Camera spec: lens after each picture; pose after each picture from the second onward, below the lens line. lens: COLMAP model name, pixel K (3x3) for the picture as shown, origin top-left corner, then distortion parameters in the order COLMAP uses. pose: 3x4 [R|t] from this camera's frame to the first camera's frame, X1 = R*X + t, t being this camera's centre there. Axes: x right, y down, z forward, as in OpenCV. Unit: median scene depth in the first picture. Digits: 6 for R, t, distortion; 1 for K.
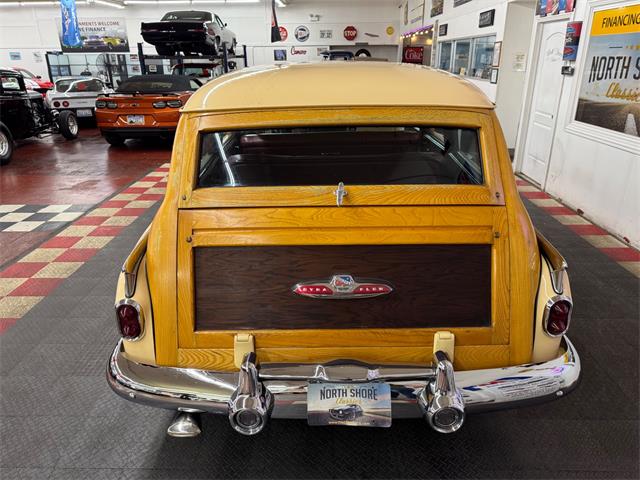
lens RADIAL K [[449.9, 0, 319.2], [0, 449.9, 242.6], [0, 0, 1]] dist [0.036618, -0.042529]
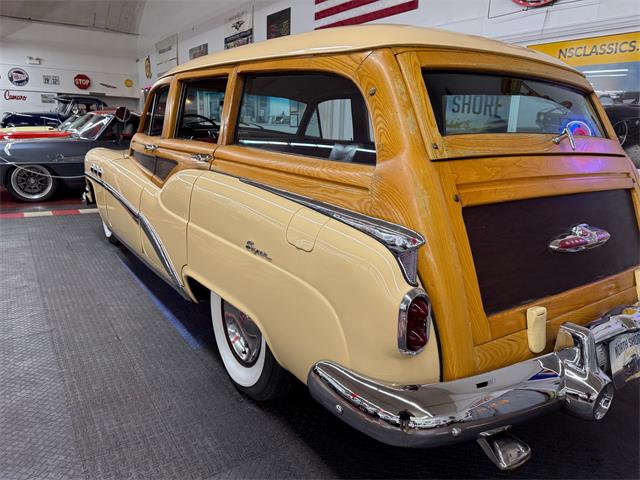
lens RADIAL K [[449.9, 0, 321.9], [0, 449.9, 243.2], [0, 0, 1]] dist [0.036618, -0.042529]
pose [[0.818103, -0.103221, 0.565732, -0.348972], [0.177205, 0.981138, -0.077242, 0.032843], [-0.547088, 0.163442, 0.820964, 0.198002]]
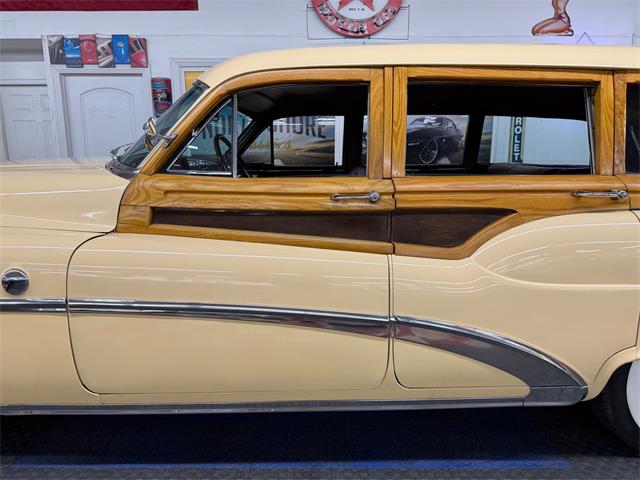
lens RADIAL K [[449.9, 0, 317.8], [0, 449.9, 248.6], [0, 0, 1]] dist [0.036618, -0.042529]
pose [[-0.006833, -0.193581, 0.981061, -0.516302], [0.380358, 0.906838, 0.181584, -0.229666], [-0.924814, 0.374395, 0.067434, 0.850702]]
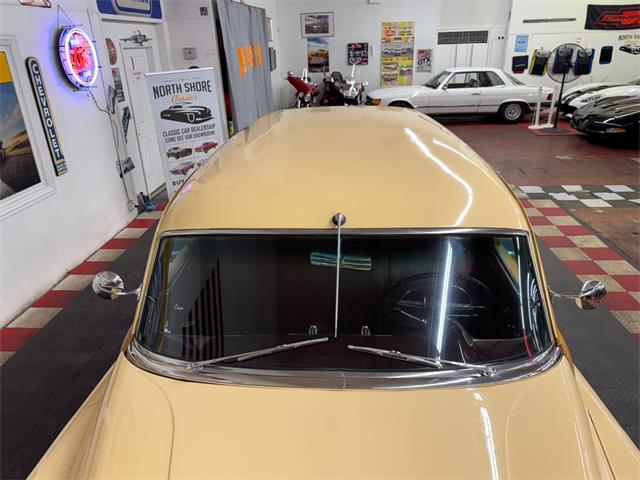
lens RADIAL K [[449.9, 0, 323.1], [0, 449.9, 240.1], [0, 0, 1]] dist [0.036618, -0.042529]
pose [[-0.998464, 0.012957, 0.053865, 0.010706], [0.047815, 0.692626, 0.719710, -0.584513], [-0.027983, 0.721180, -0.692182, 1.172298]]
